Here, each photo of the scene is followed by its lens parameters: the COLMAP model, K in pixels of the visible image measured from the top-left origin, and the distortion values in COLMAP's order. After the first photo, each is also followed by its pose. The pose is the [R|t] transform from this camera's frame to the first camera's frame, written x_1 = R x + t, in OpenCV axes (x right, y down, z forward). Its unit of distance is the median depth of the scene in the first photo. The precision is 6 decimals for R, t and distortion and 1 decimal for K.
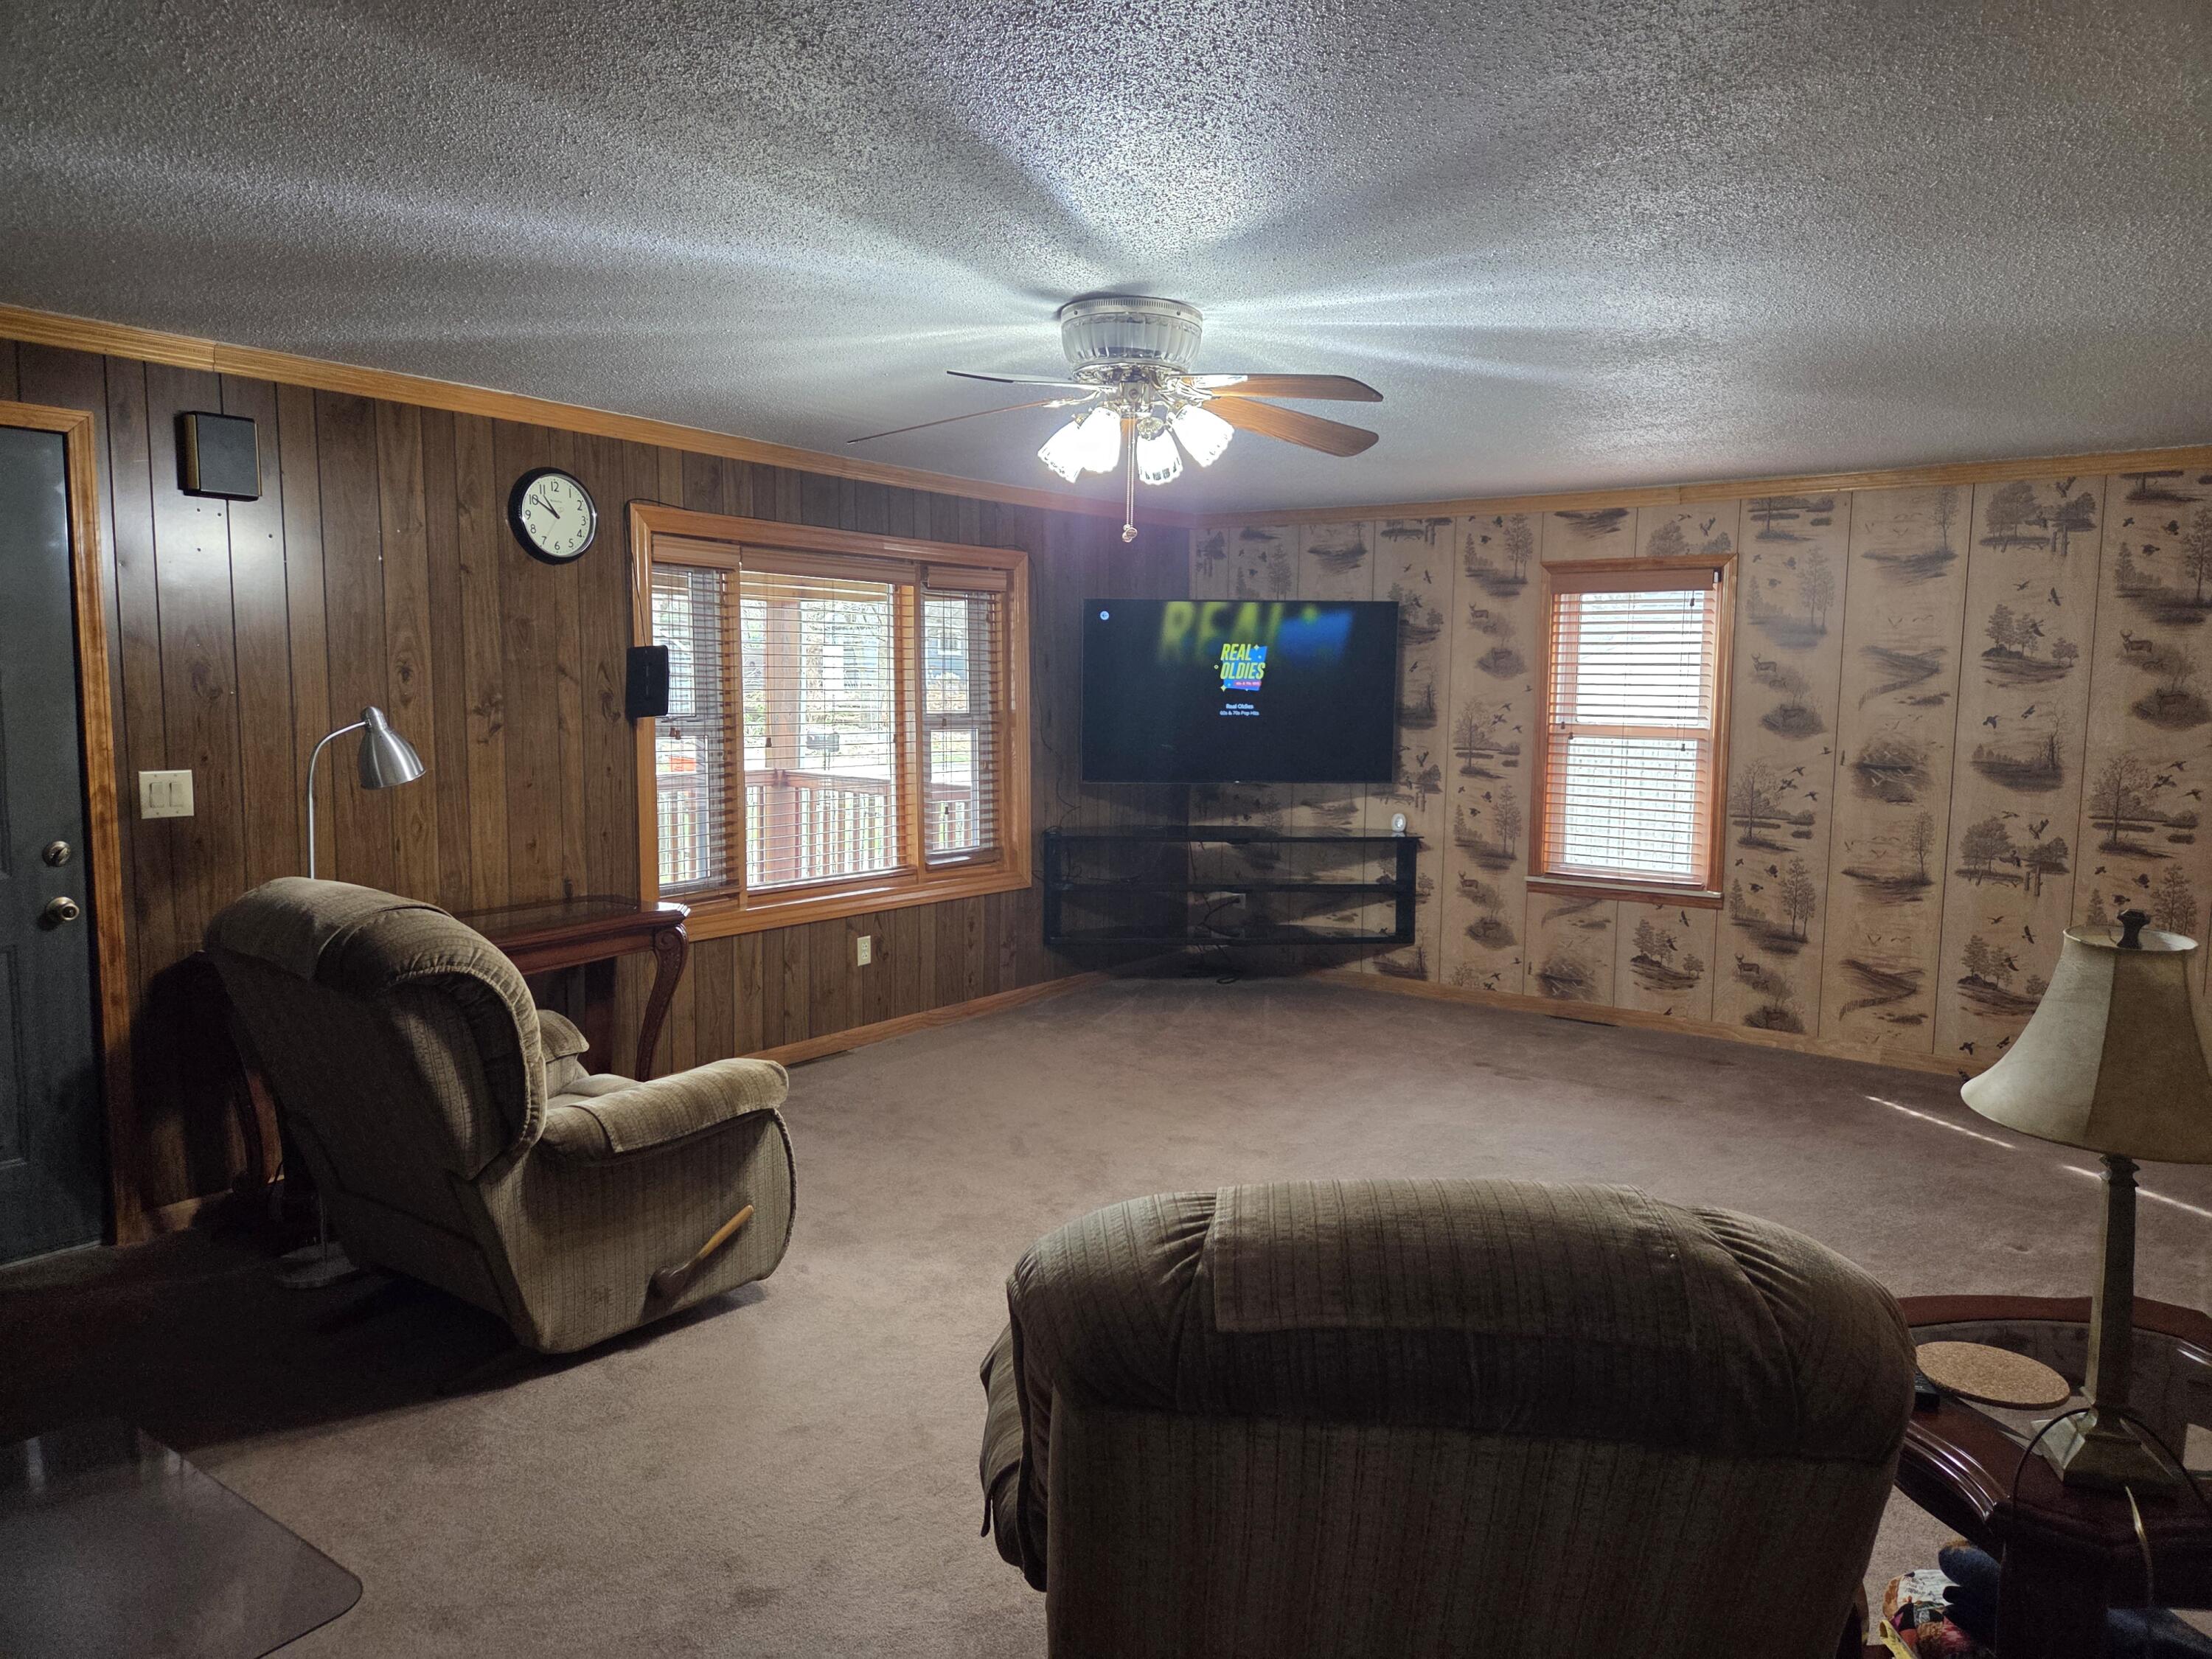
lens RADIAL K [[1492.7, 0, 1093.8], [0, 1492.7, 847.1], [0, 0, 1]] dist [0.083003, -0.070681]
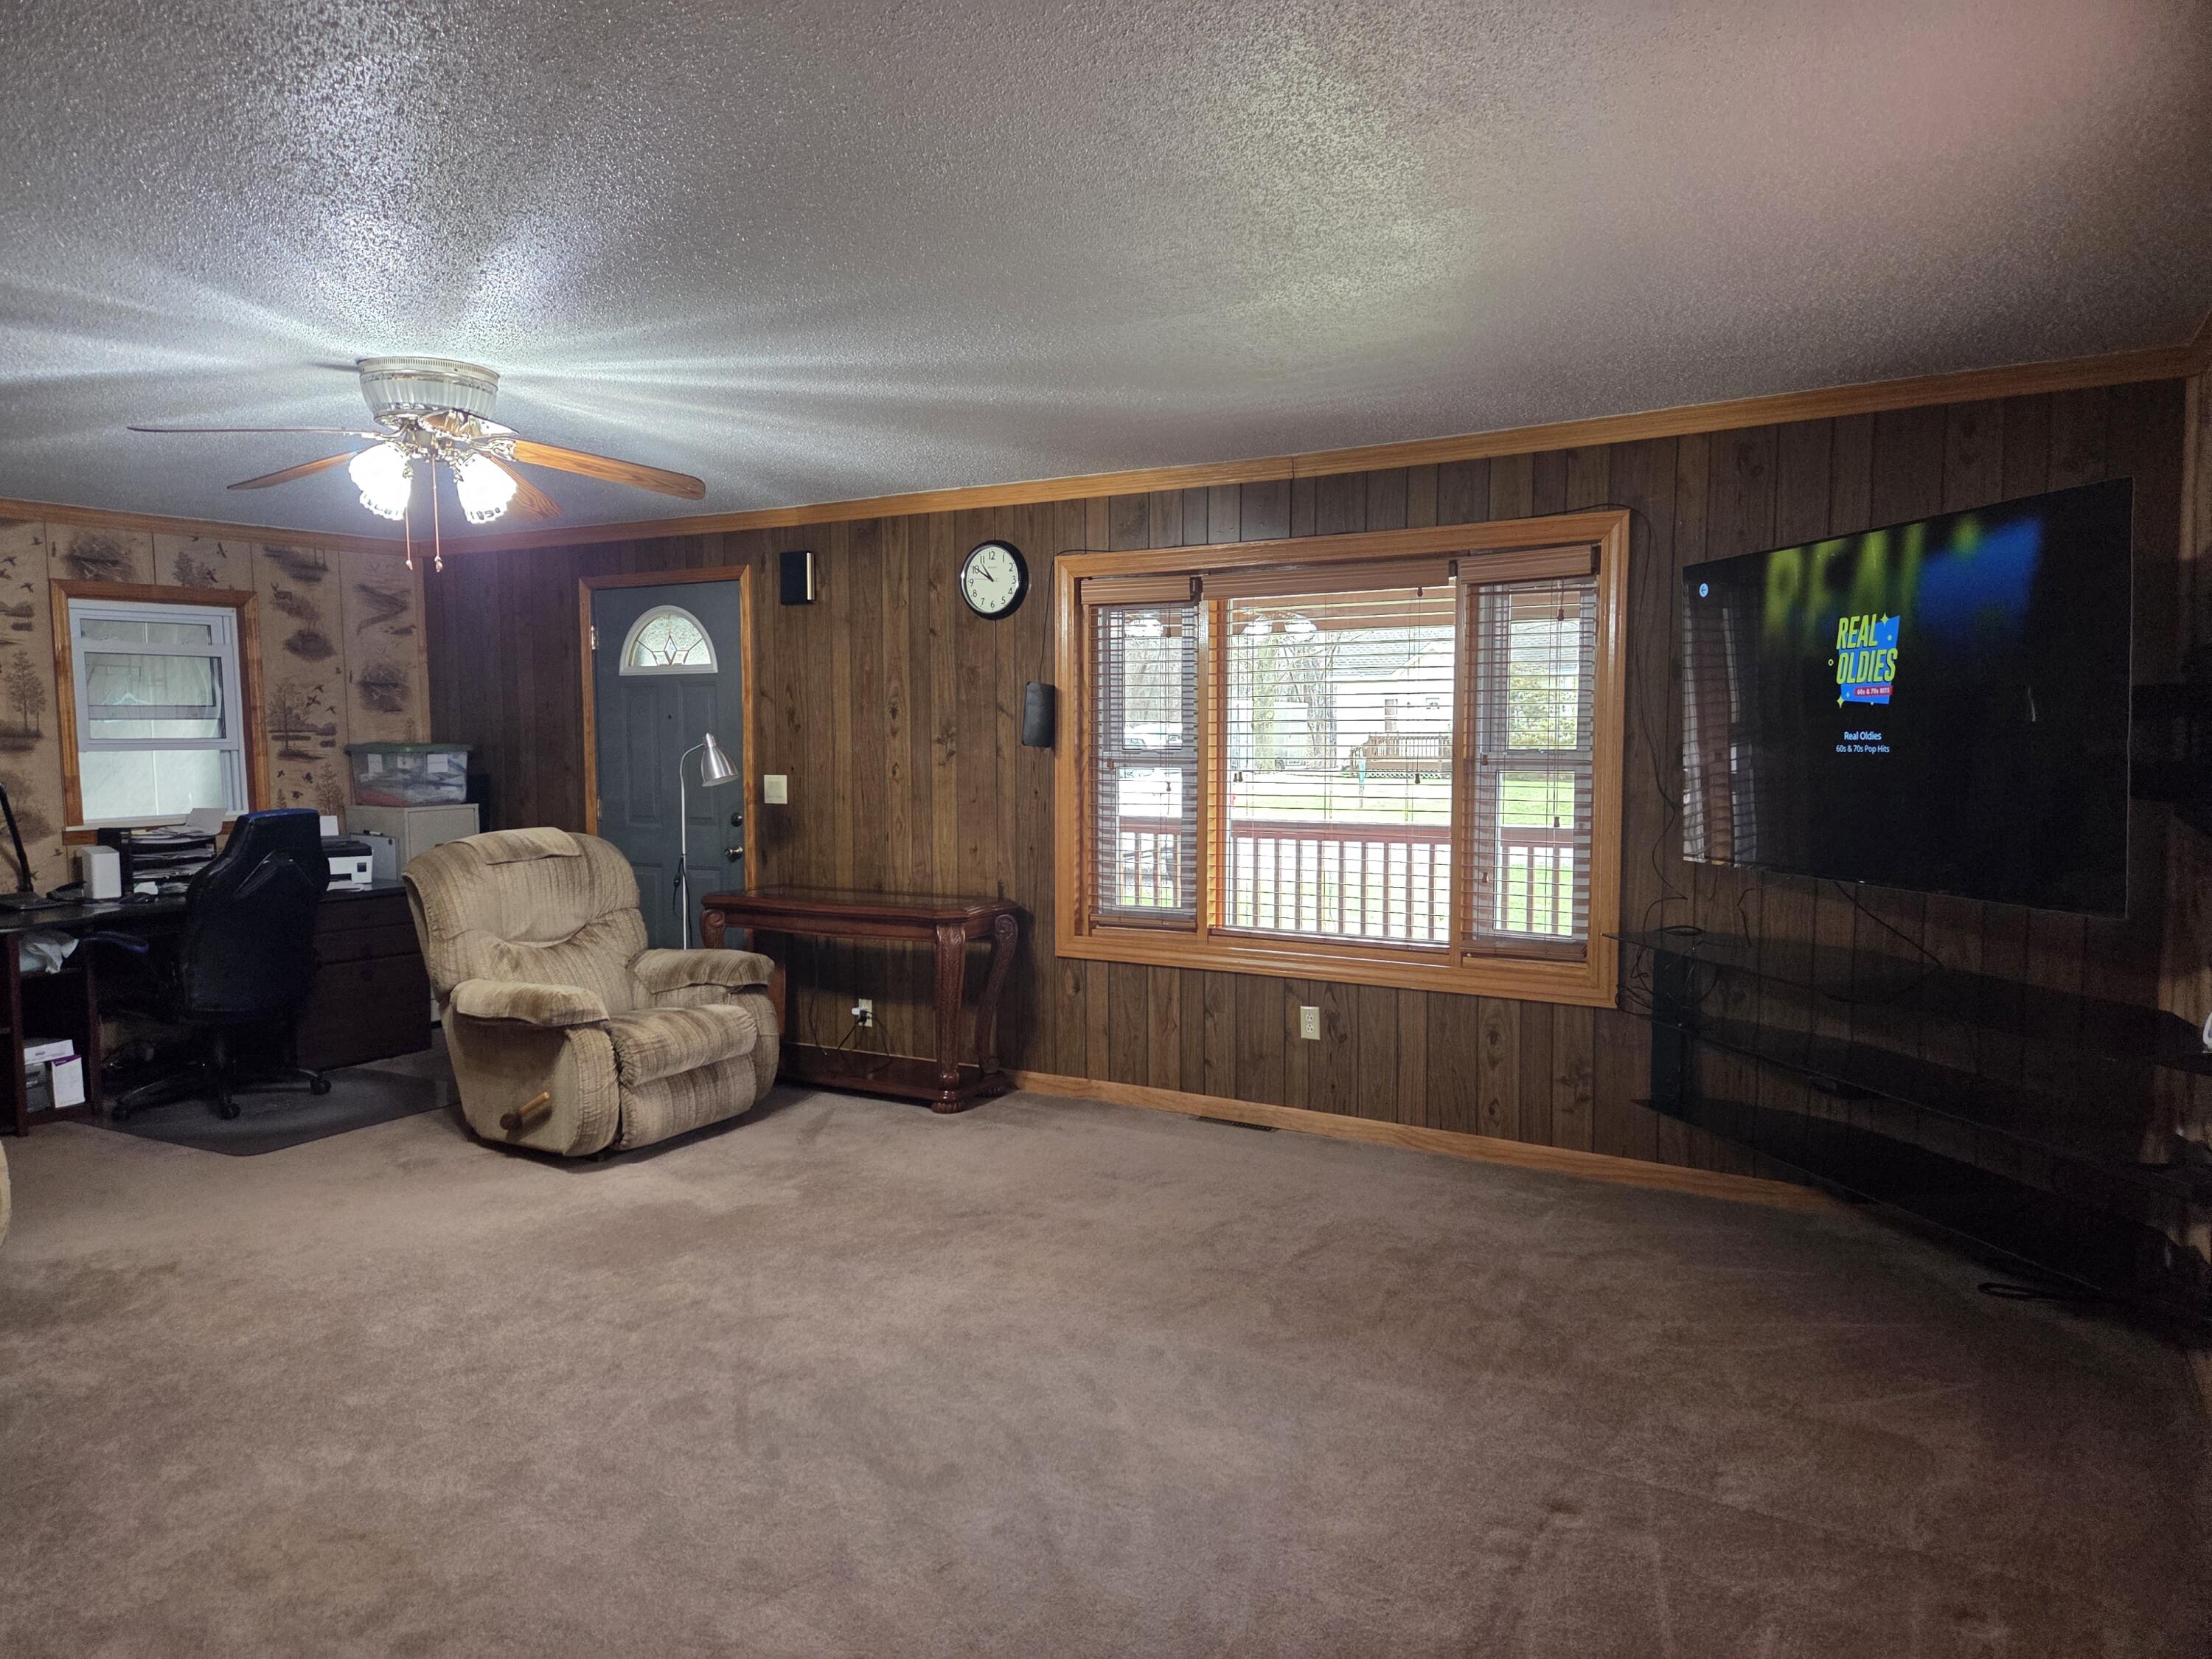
lens RADIAL K [[1491.8, 0, 1106.6], [0, 1491.8, 874.2], [0, 0, 1]] dist [0.096739, -0.066237]
pose [[0.092508, 0.082003, -0.992329, 0.824180], [-0.106148, 0.991736, 0.072059, -0.078420], [0.990038, 0.098668, 0.100448, 0.954041]]
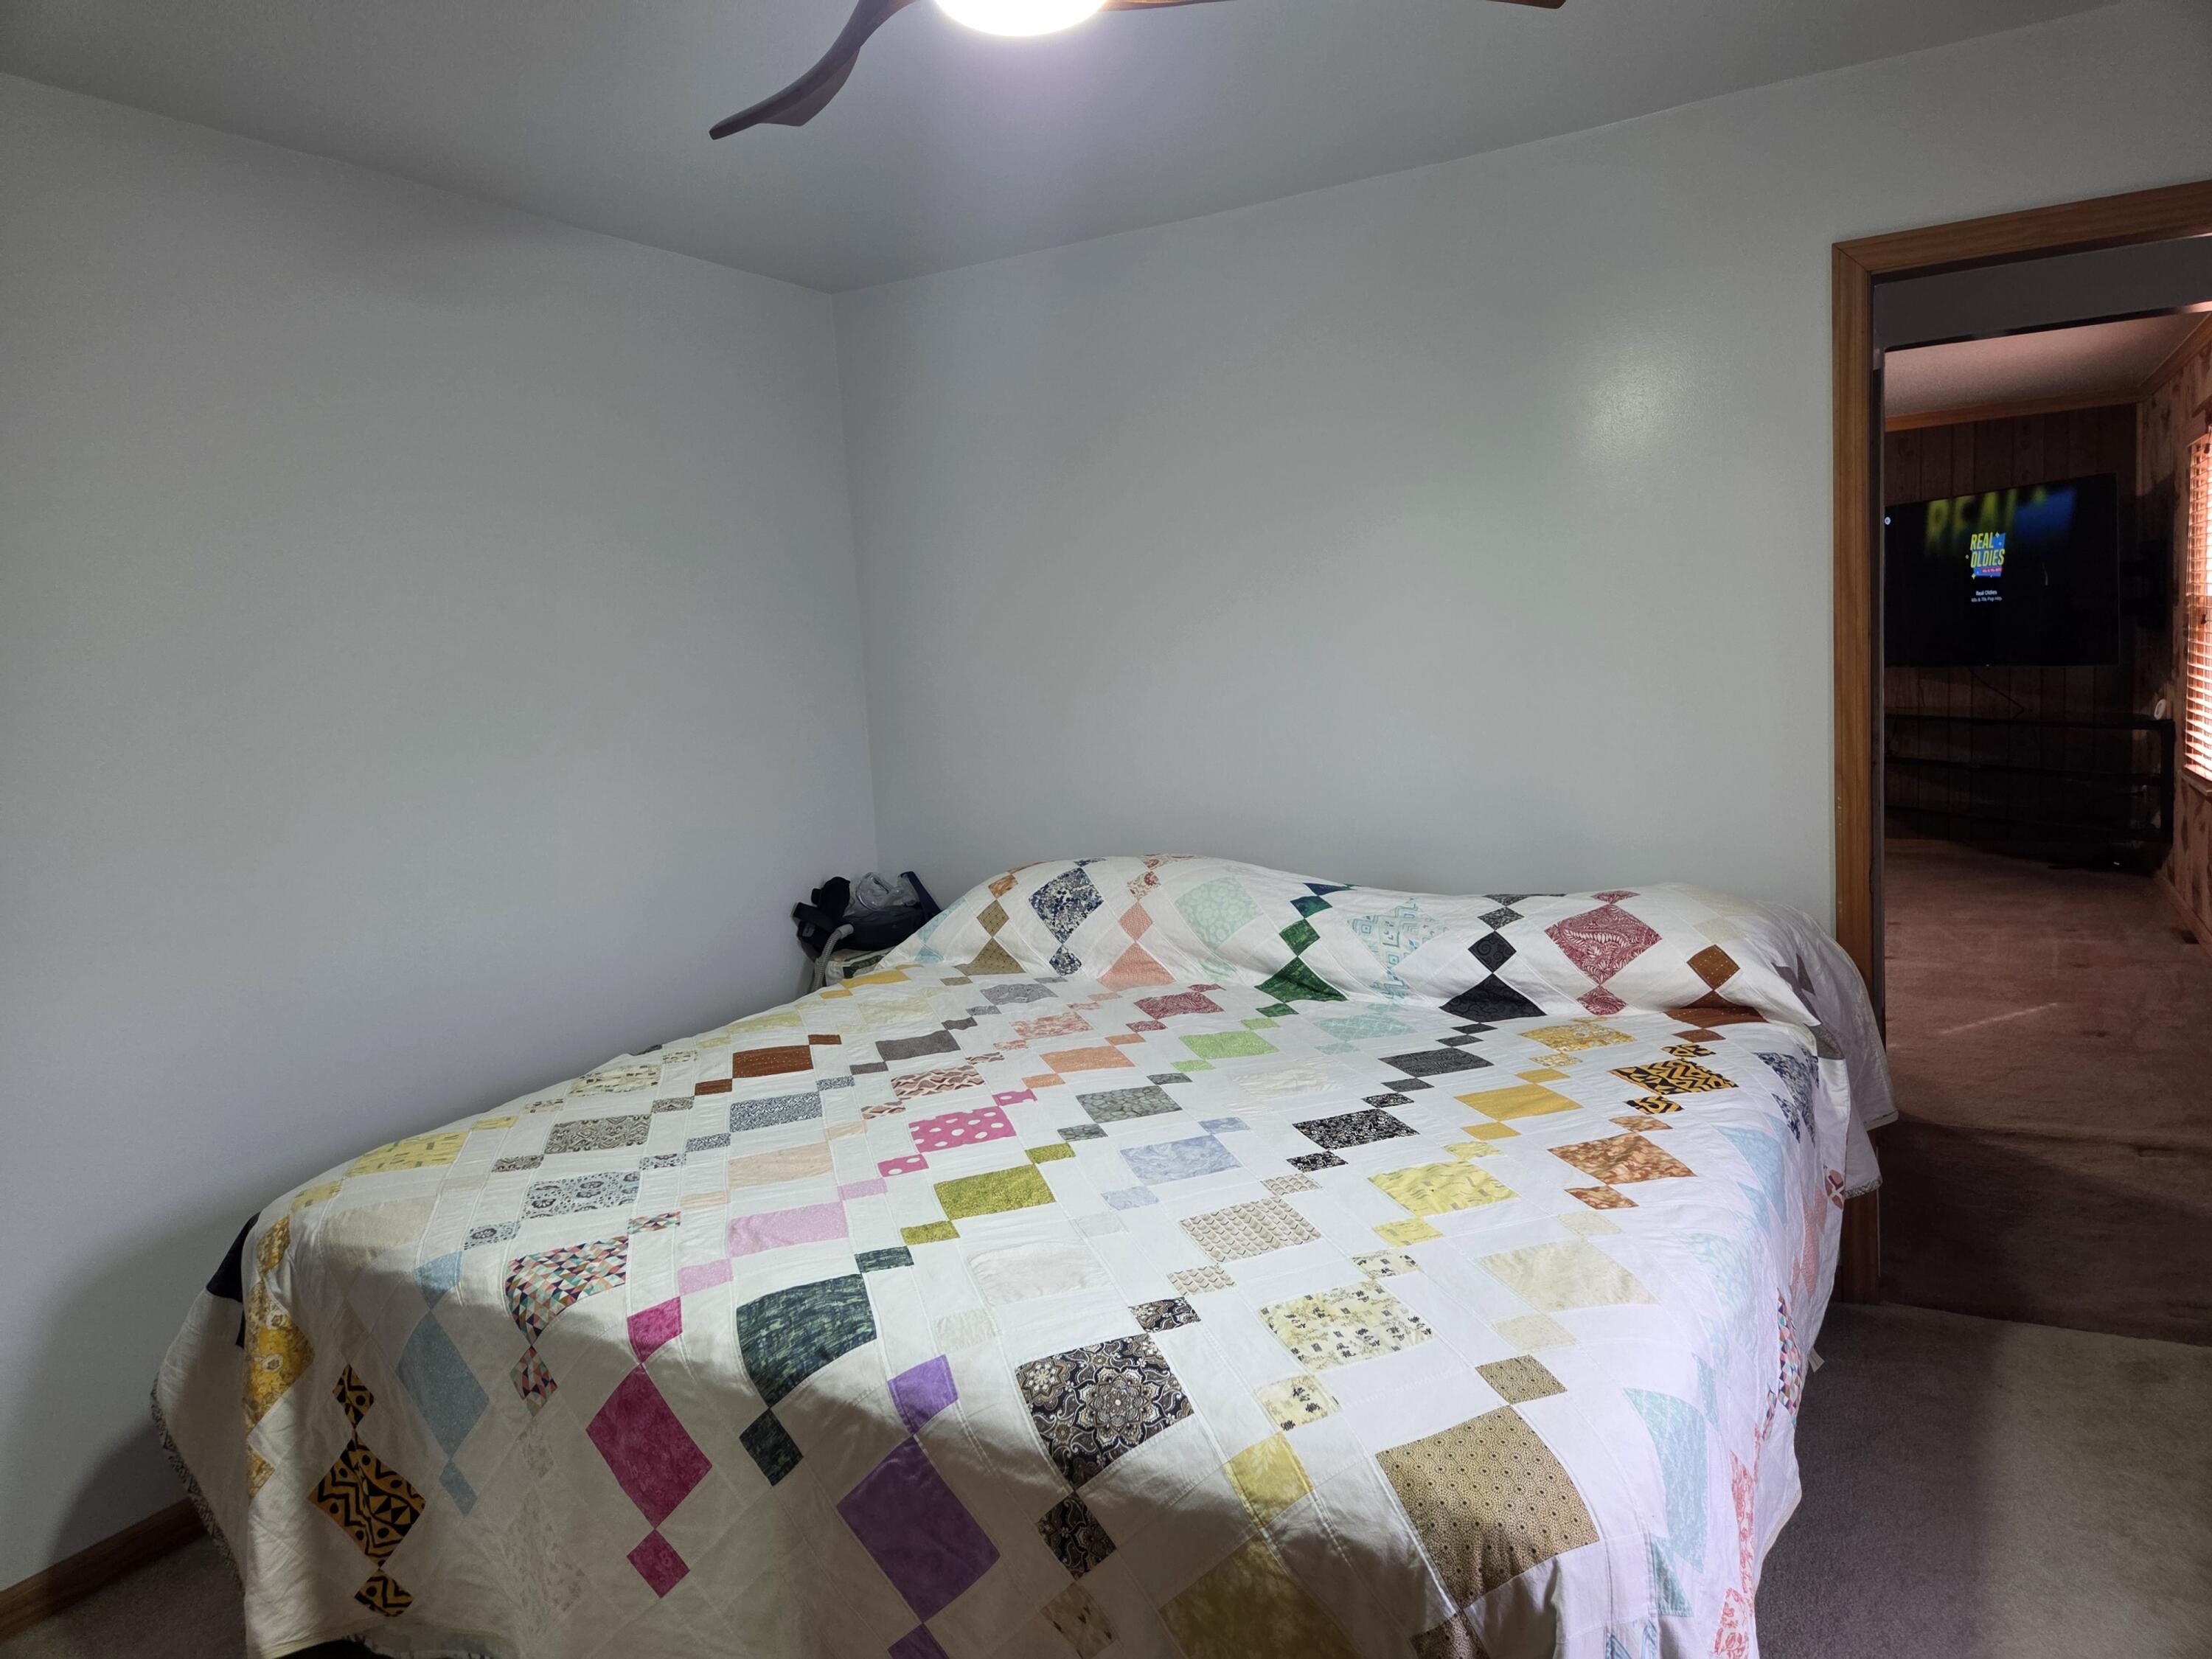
lens RADIAL K [[1492.7, 0, 1093.8], [0, 1492.7, 847.1], [0, 0, 1]] dist [0.083003, -0.070681]
pose [[0.105664, 0.114347, -0.987806, 1.517916], [-0.052430, 0.992625, 0.109297, -0.002215], [0.993019, 0.040242, 0.110880, 0.371891]]
